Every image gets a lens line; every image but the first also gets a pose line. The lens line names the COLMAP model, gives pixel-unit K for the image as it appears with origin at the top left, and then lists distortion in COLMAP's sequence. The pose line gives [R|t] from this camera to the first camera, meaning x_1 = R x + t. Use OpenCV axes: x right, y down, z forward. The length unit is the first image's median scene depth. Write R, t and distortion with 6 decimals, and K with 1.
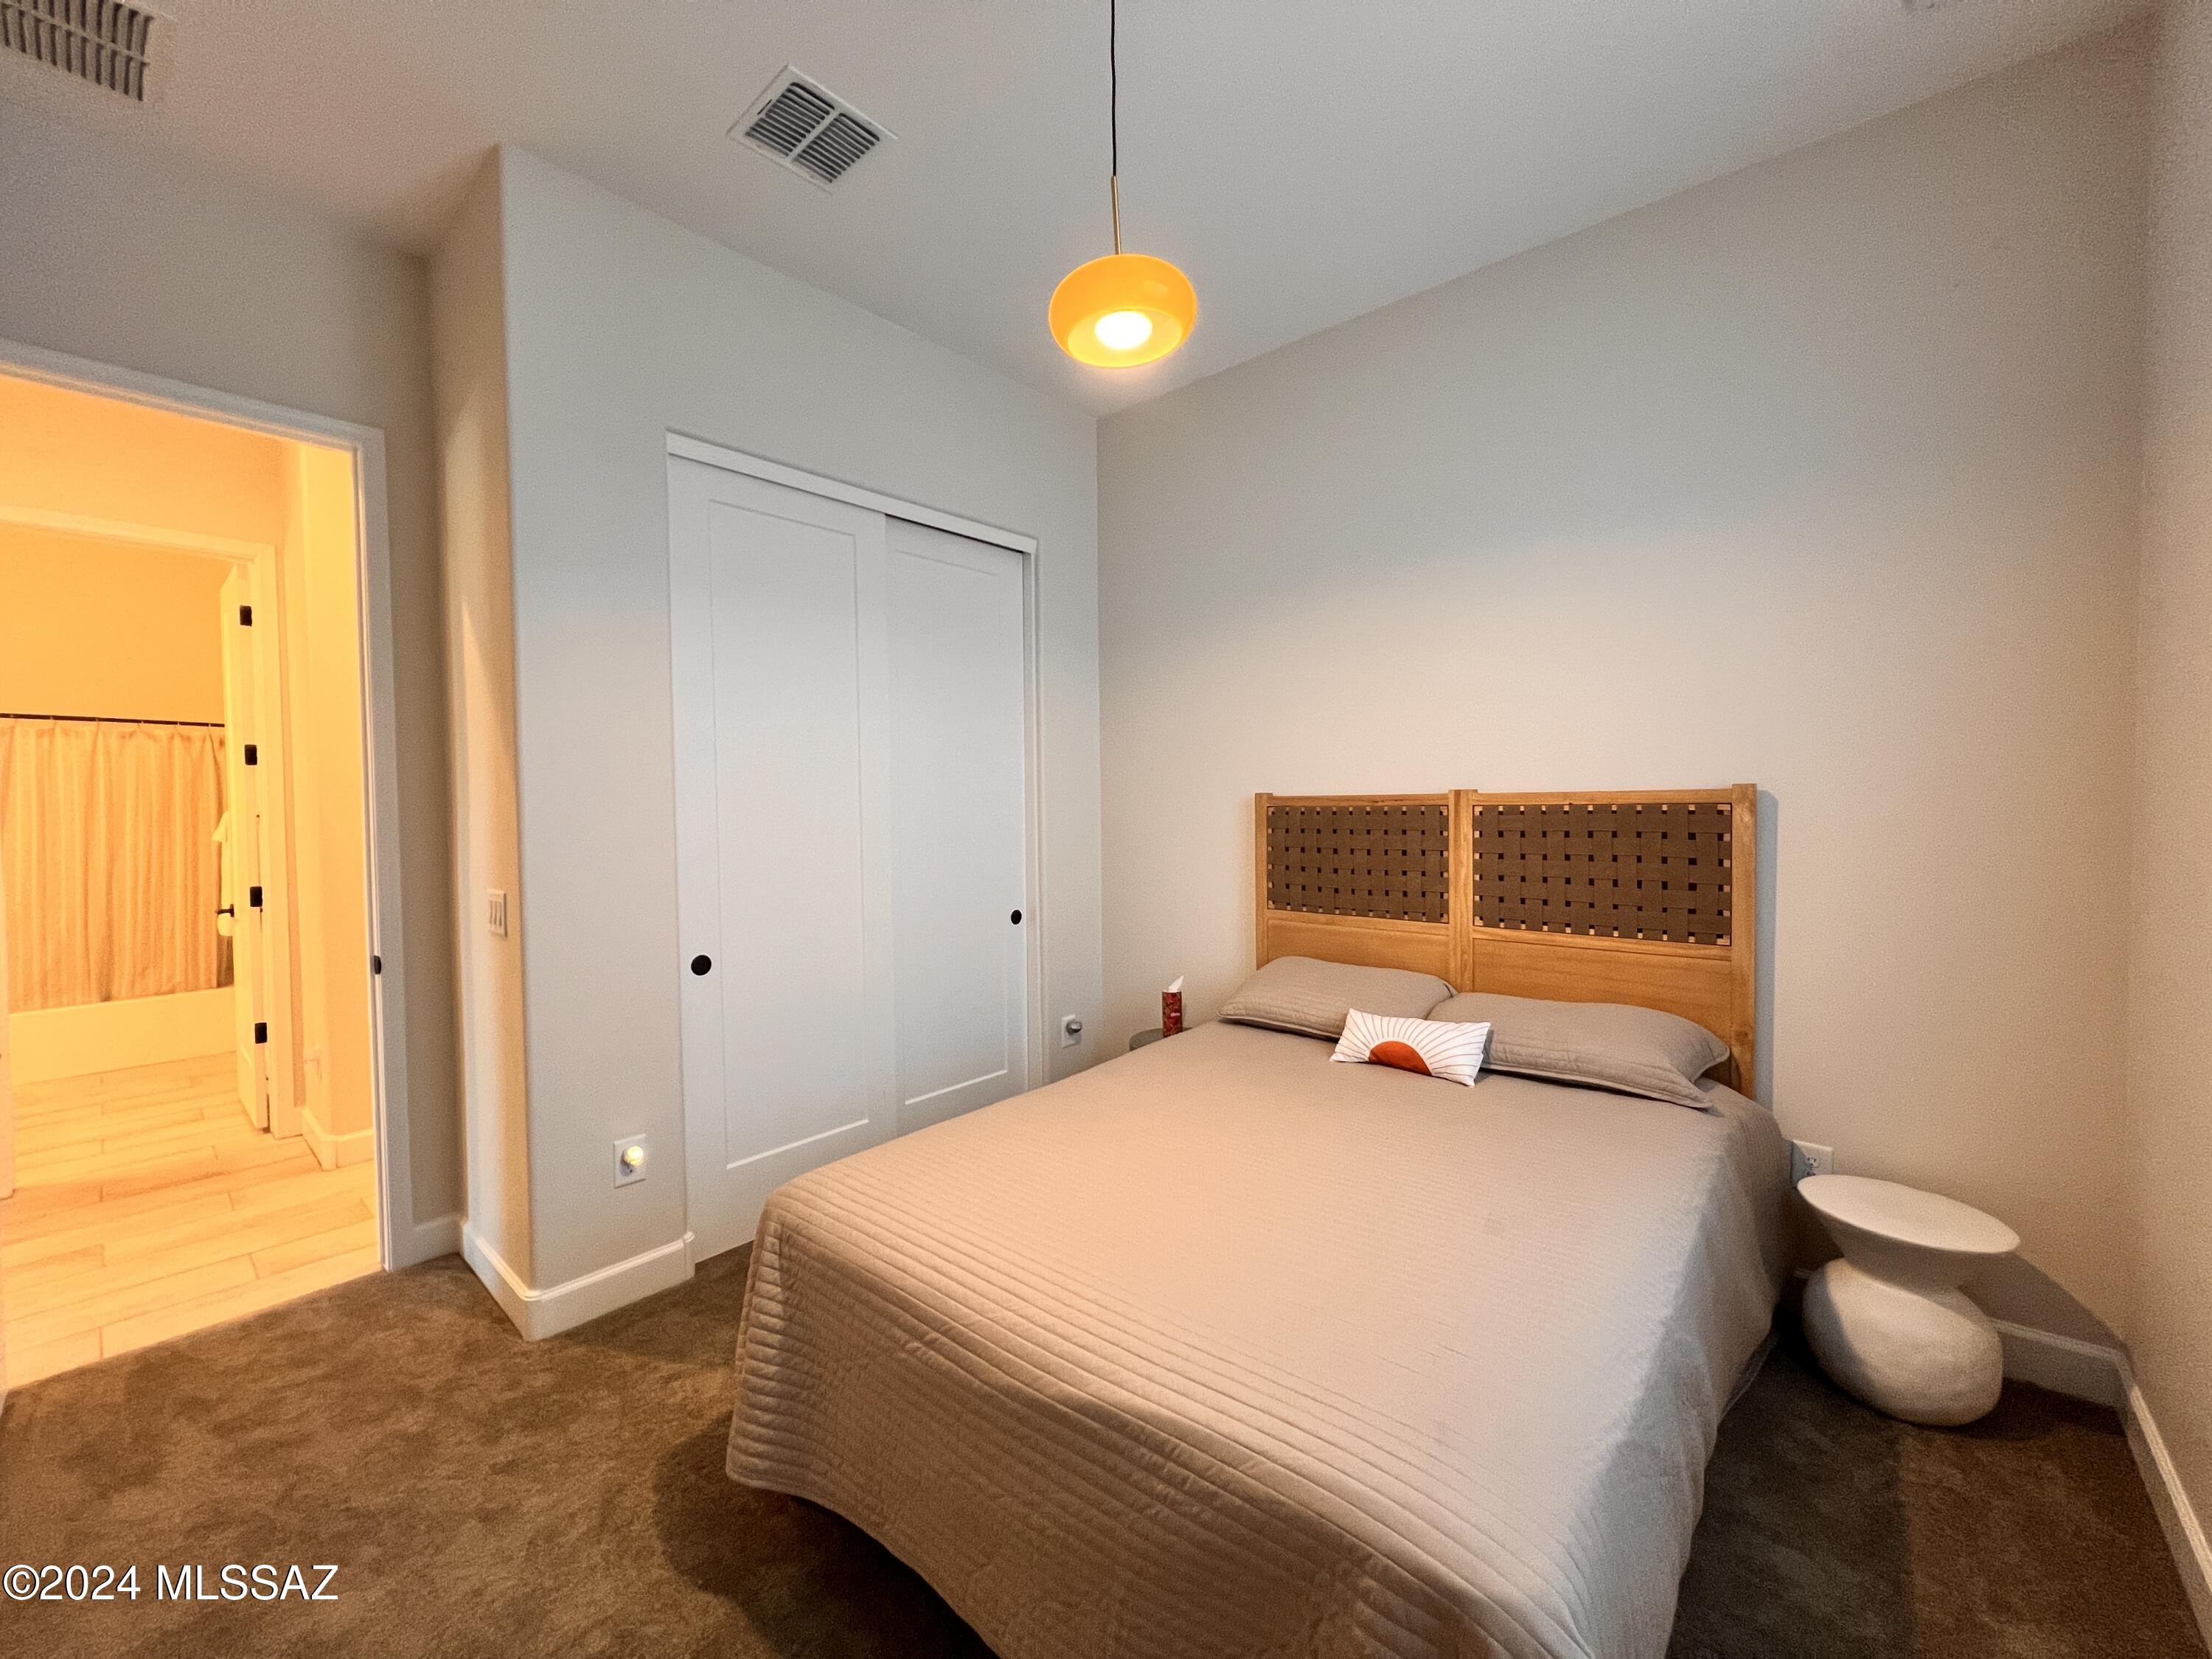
lens RADIAL K [[887.1, 0, 1100.6], [0, 887.1, 825.7], [0, 0, 1]] dist [-0.000434, 0.000587]
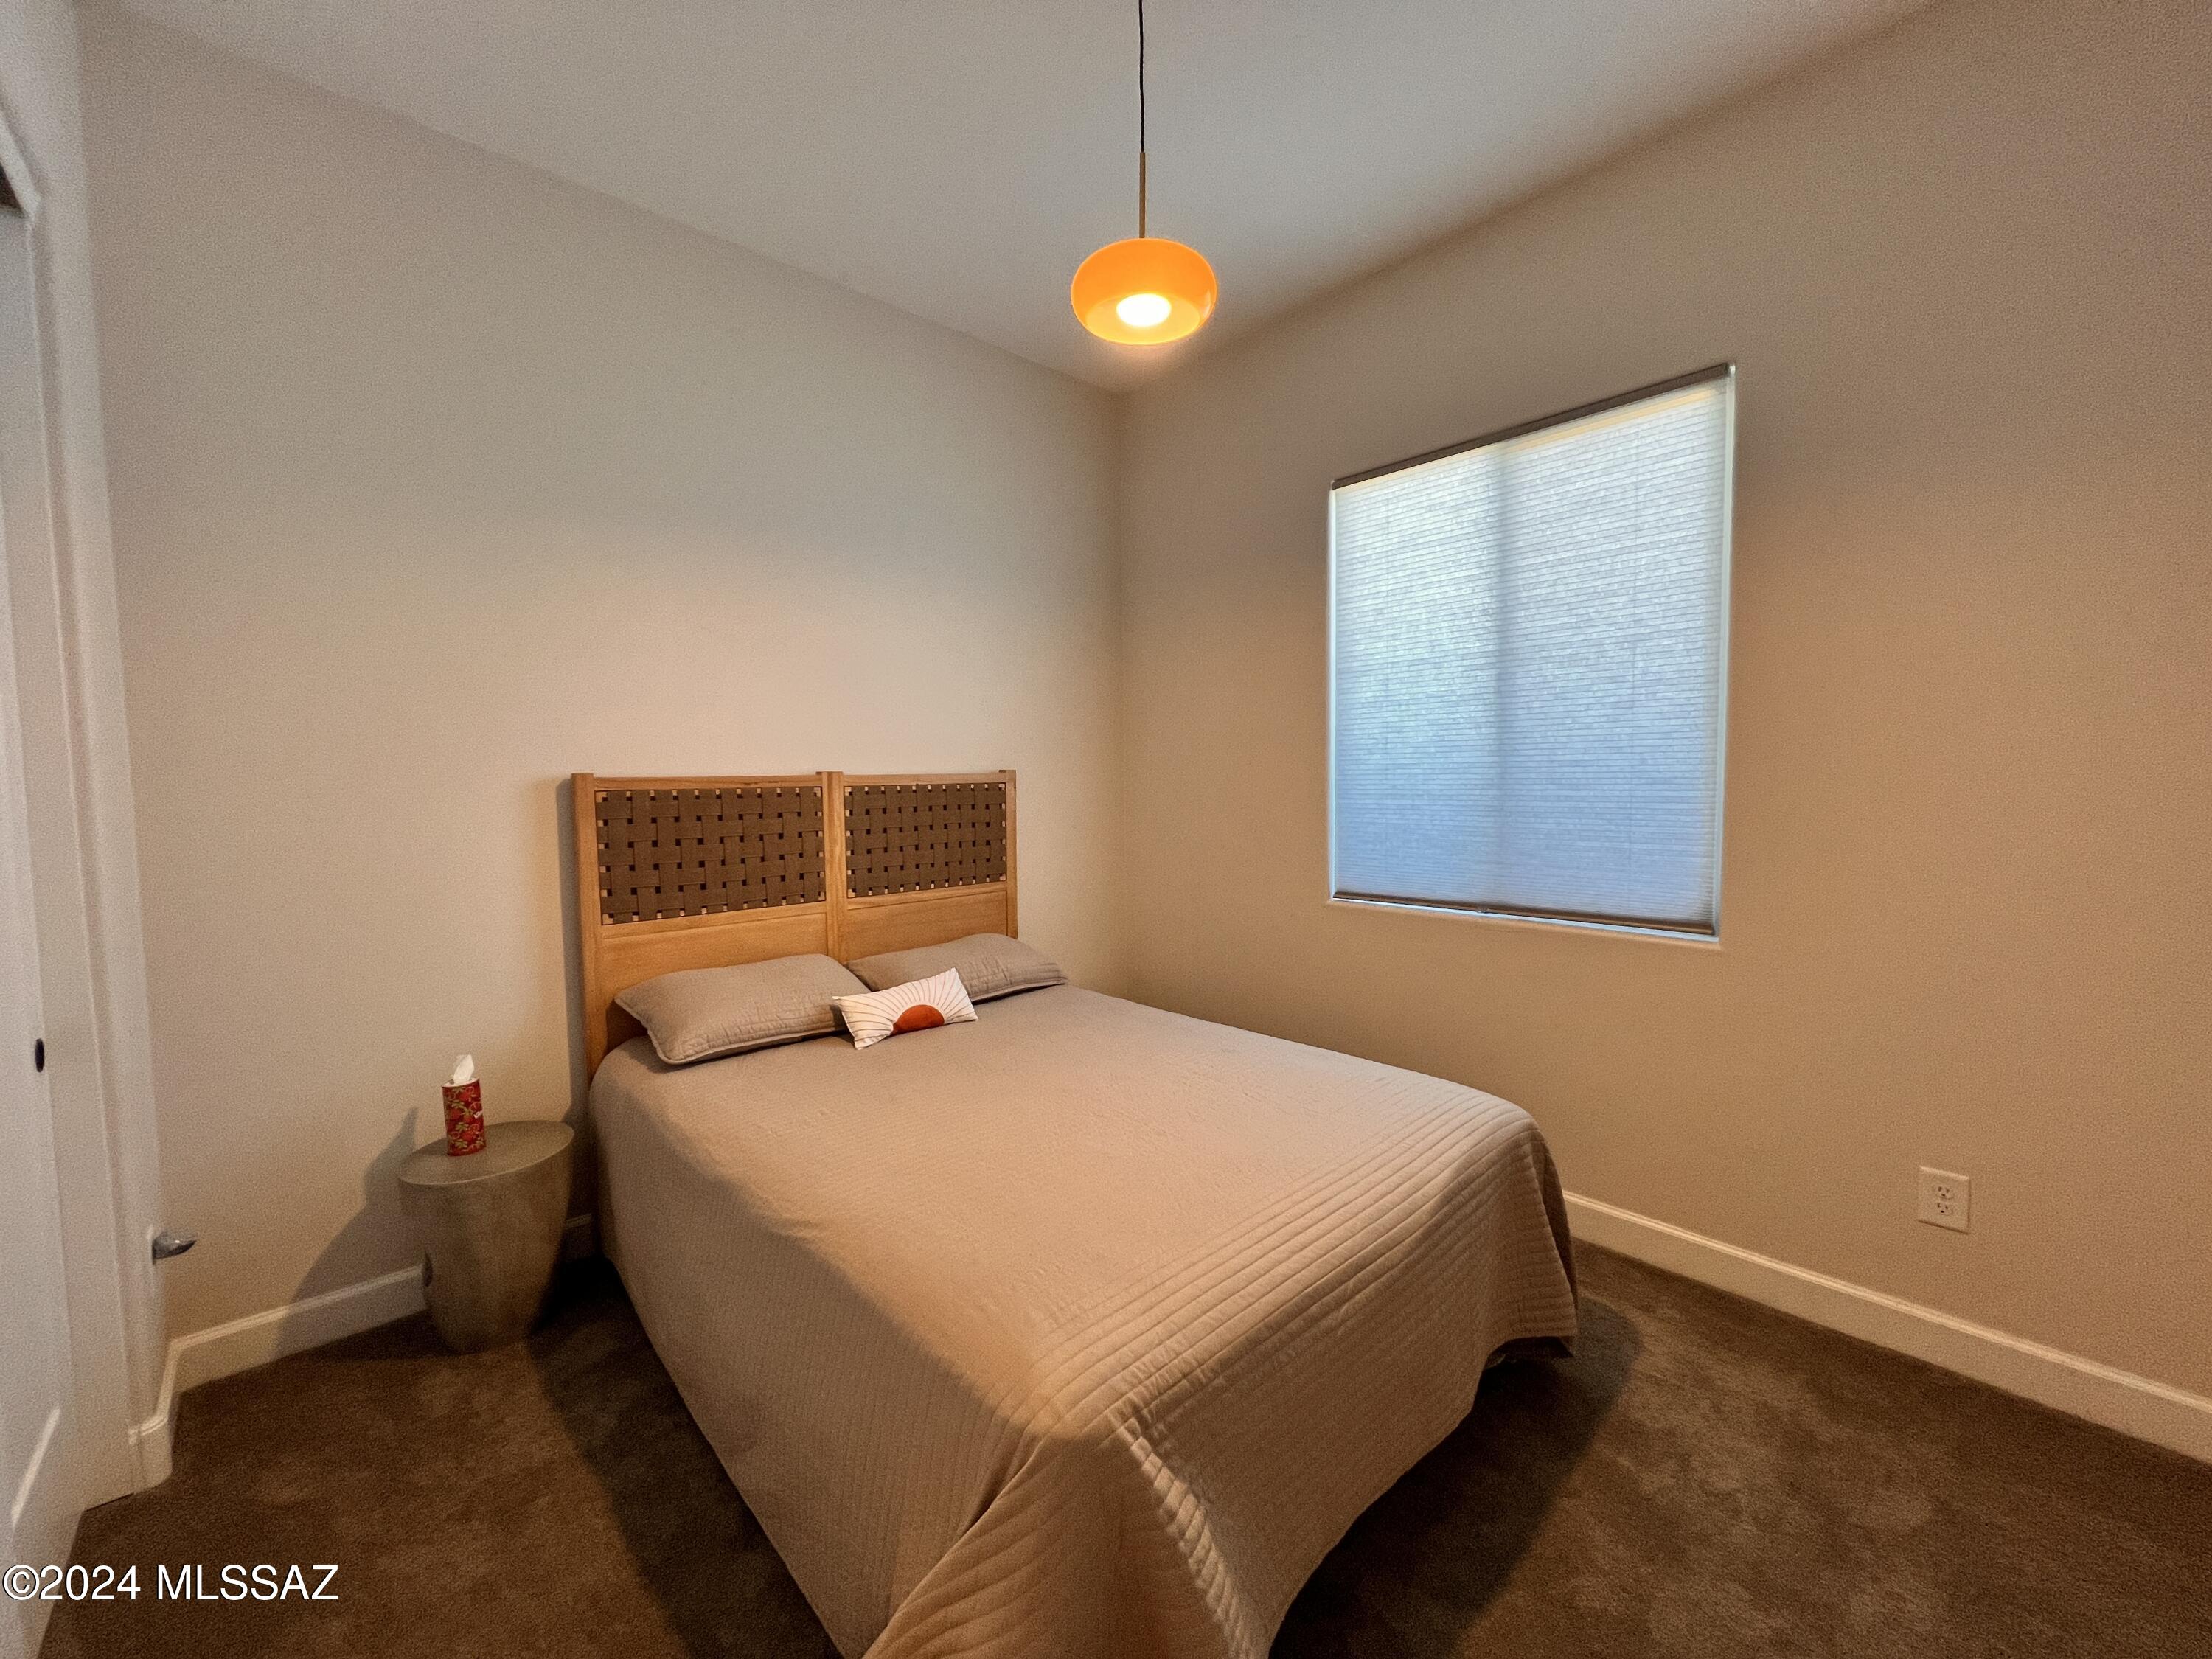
lens RADIAL K [[887.1, 0, 1100.6], [0, 887.1, 825.7], [0, 0, 1]] dist [-0.000434, 0.000587]
pose [[0.108811, -0.046042, 0.992996, -0.620158], [0.039312, 0.998345, 0.041983, -0.008361], [-0.993285, 0.034468, 0.110441, 0.585186]]
